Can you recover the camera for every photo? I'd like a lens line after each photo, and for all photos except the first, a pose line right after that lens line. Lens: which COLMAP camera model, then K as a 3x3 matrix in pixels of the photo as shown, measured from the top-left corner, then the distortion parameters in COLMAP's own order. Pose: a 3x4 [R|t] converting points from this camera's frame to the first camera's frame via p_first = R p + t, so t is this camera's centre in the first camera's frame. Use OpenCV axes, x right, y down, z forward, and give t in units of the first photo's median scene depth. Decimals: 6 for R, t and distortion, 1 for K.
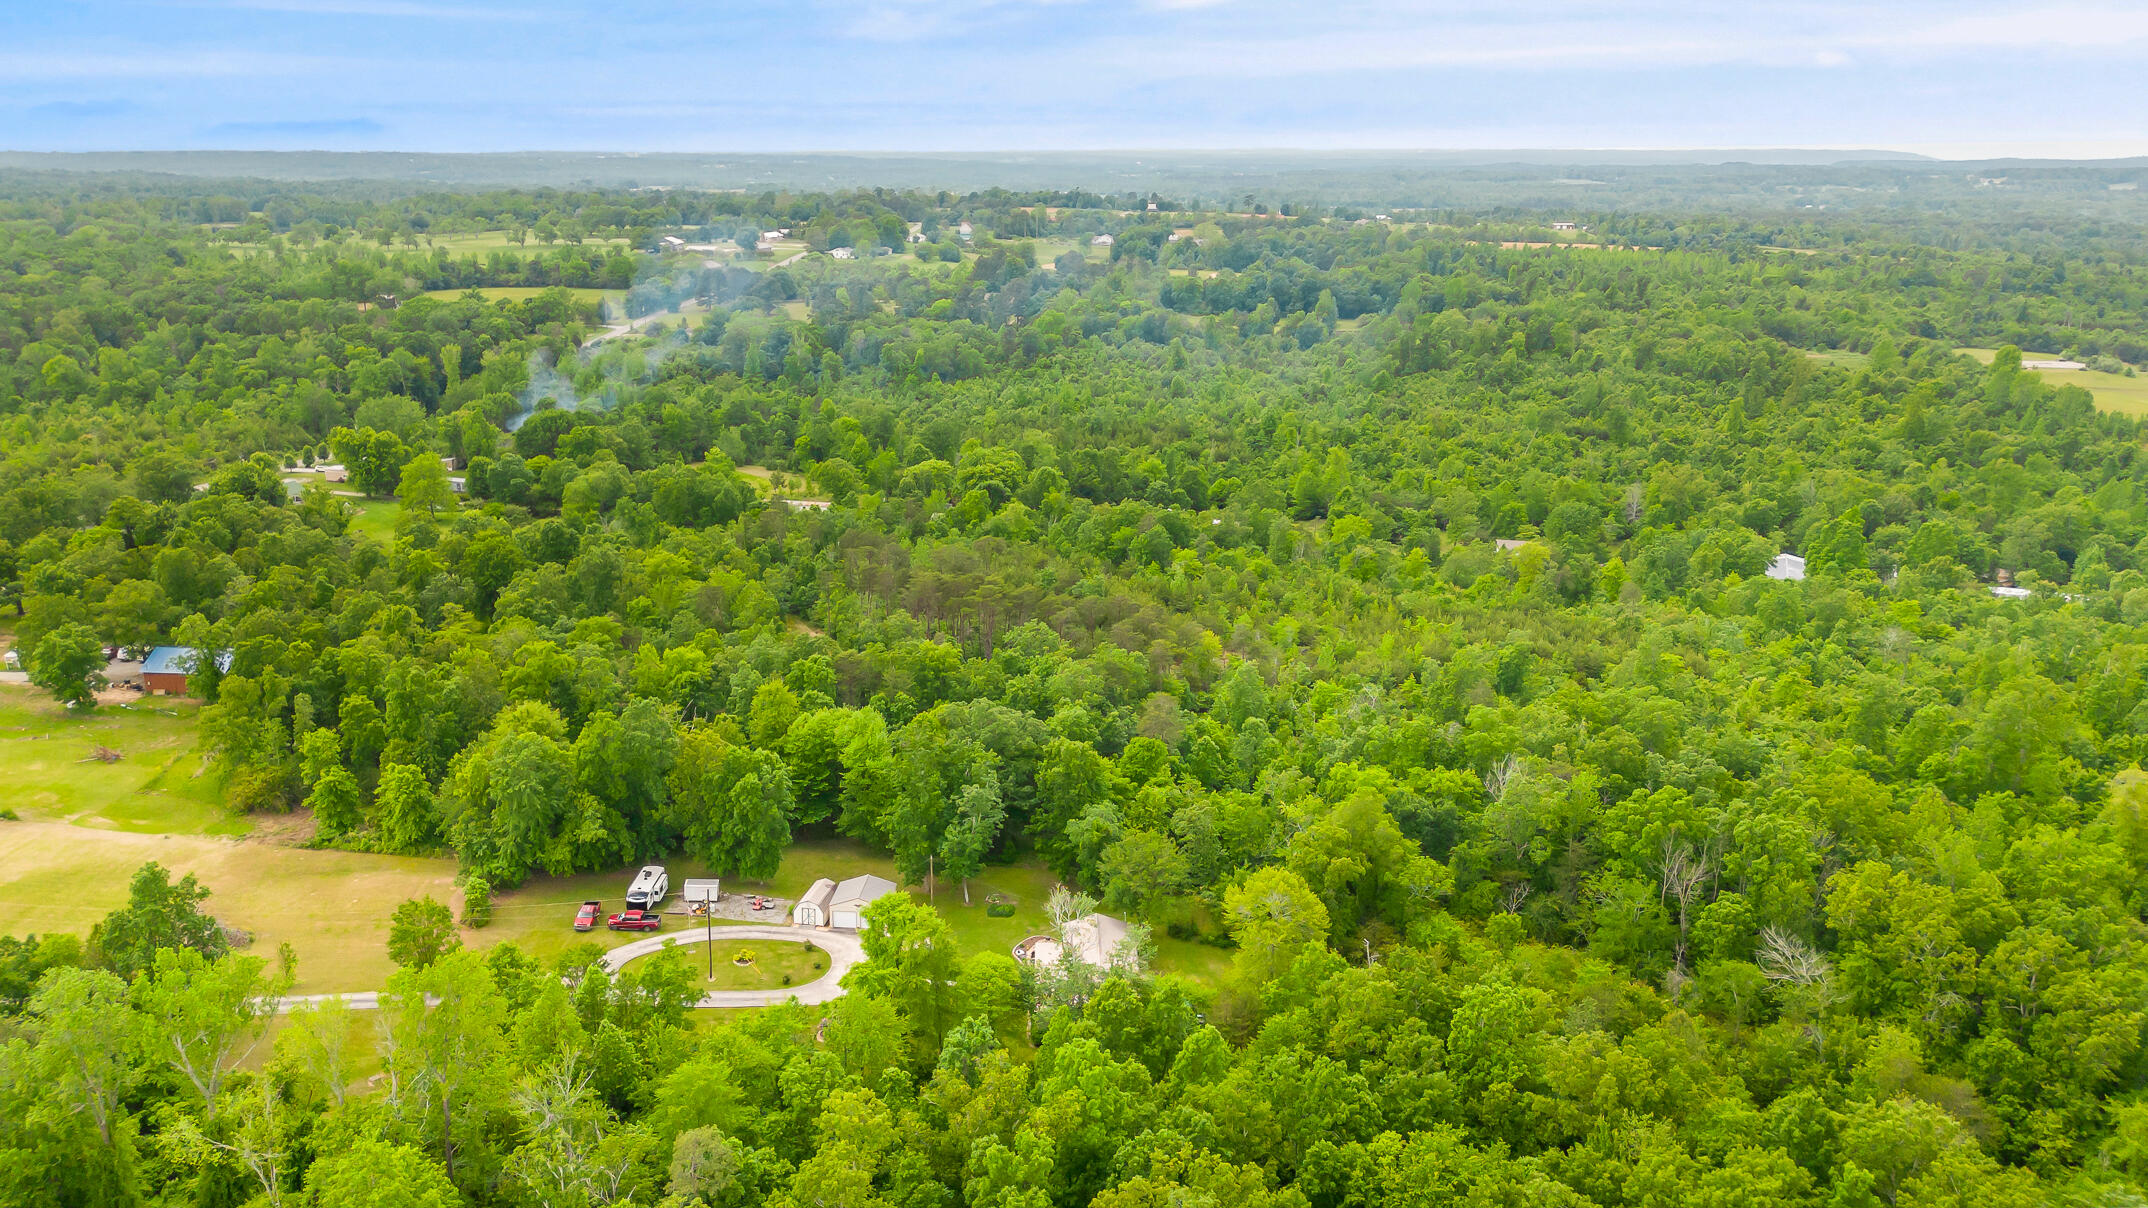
lens RADIAL K [[1512.0, 0, 1043.0], [0, 1512.0, 609.4], [0, 0, 1]] dist [0.073642, -0.073322]
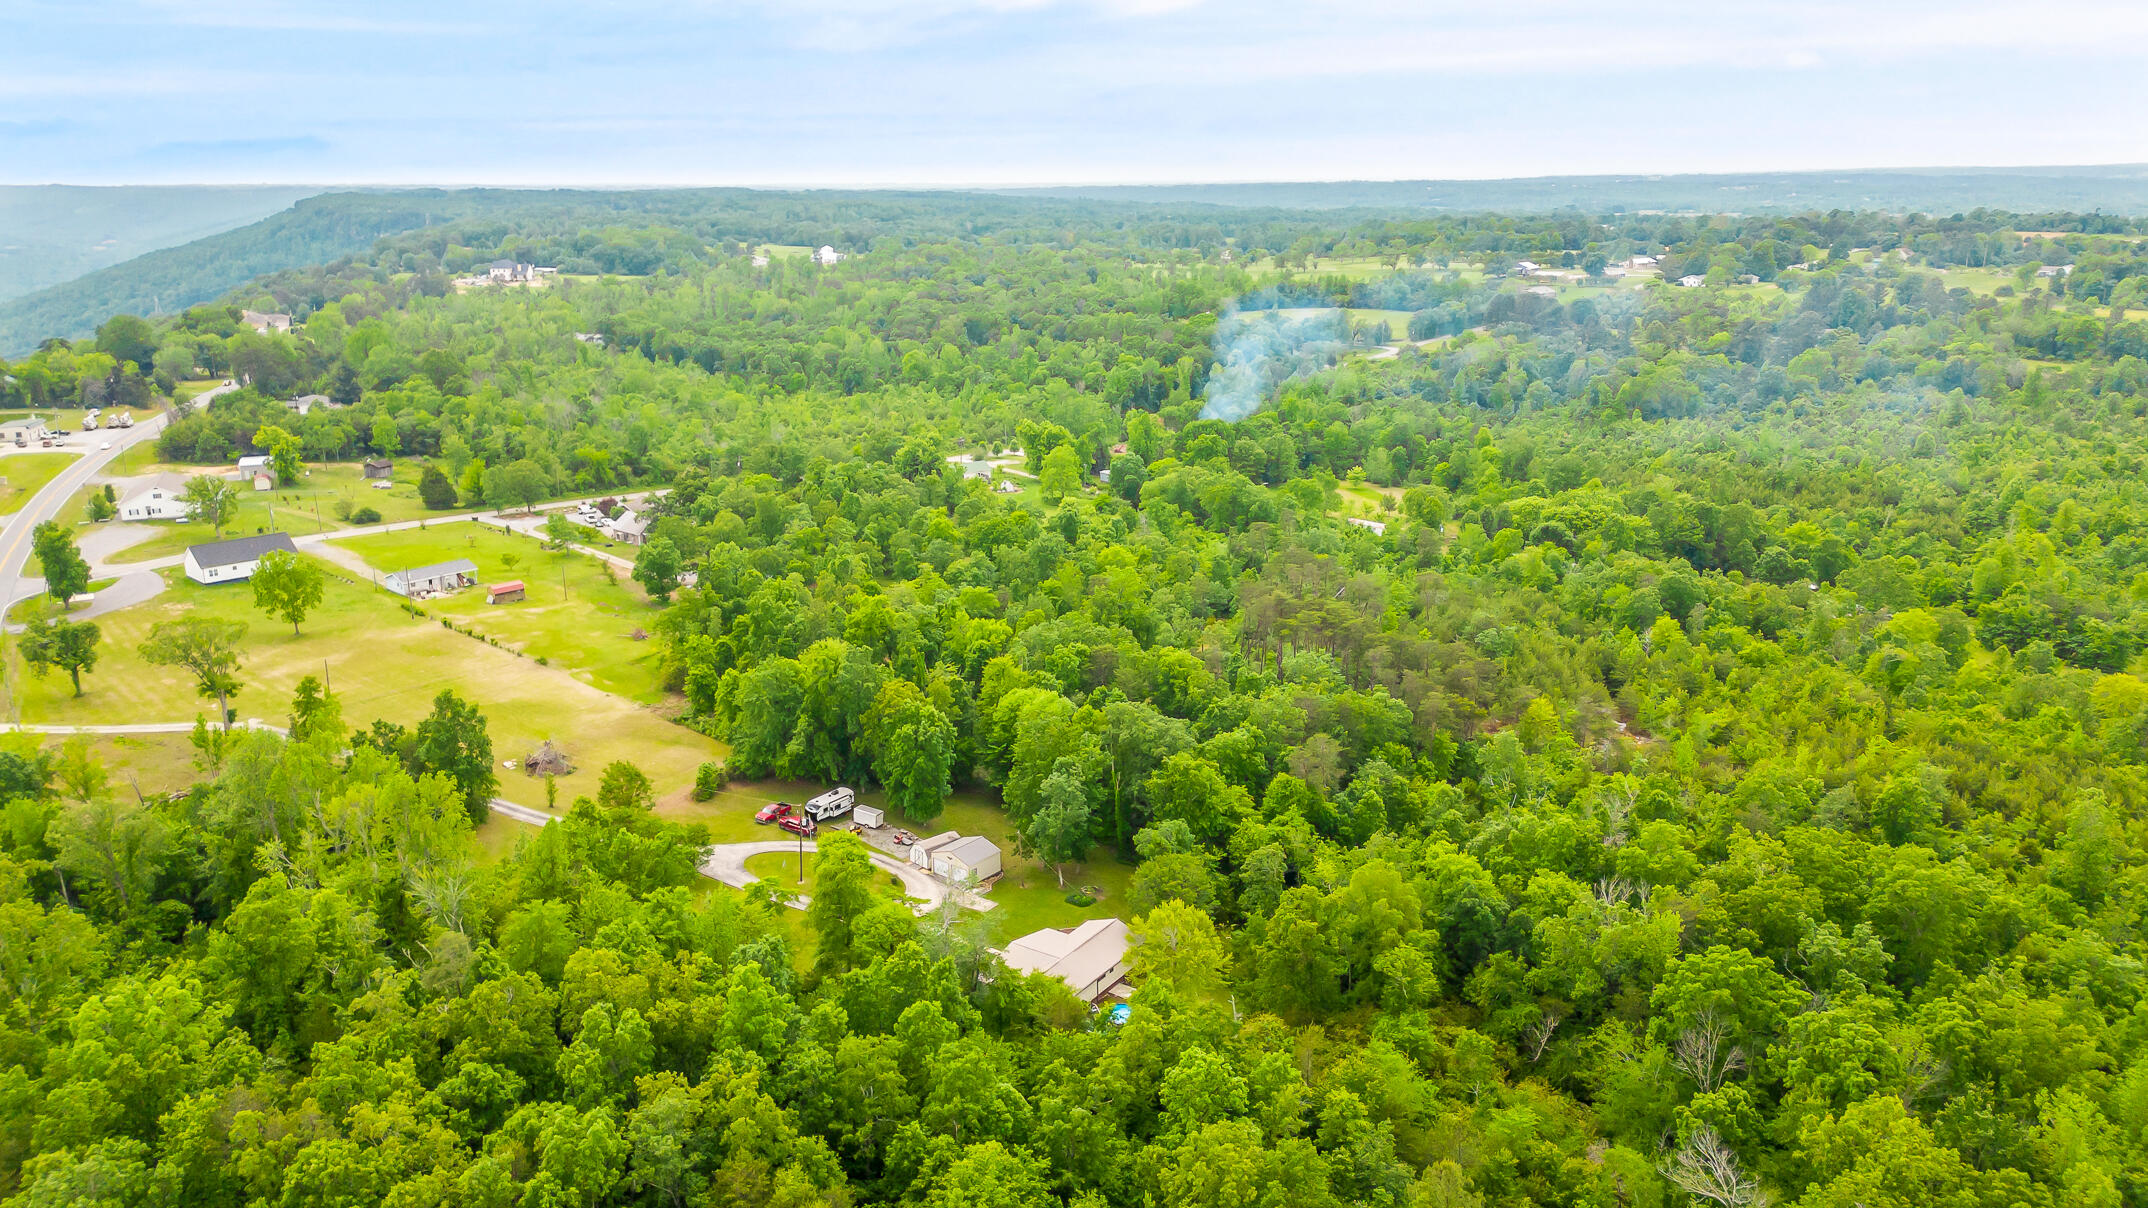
lens RADIAL K [[1512.0, 0, 1043.0], [0, 1512.0, 609.4], [0, 0, 1]] dist [0.073642, -0.073322]
pose [[0.816378, 0.147276, -0.558423, 0.505245], [-0.155707, 0.987260, 0.032743, -0.030685], [0.556131, 0.060219, 0.828910, 0.102029]]
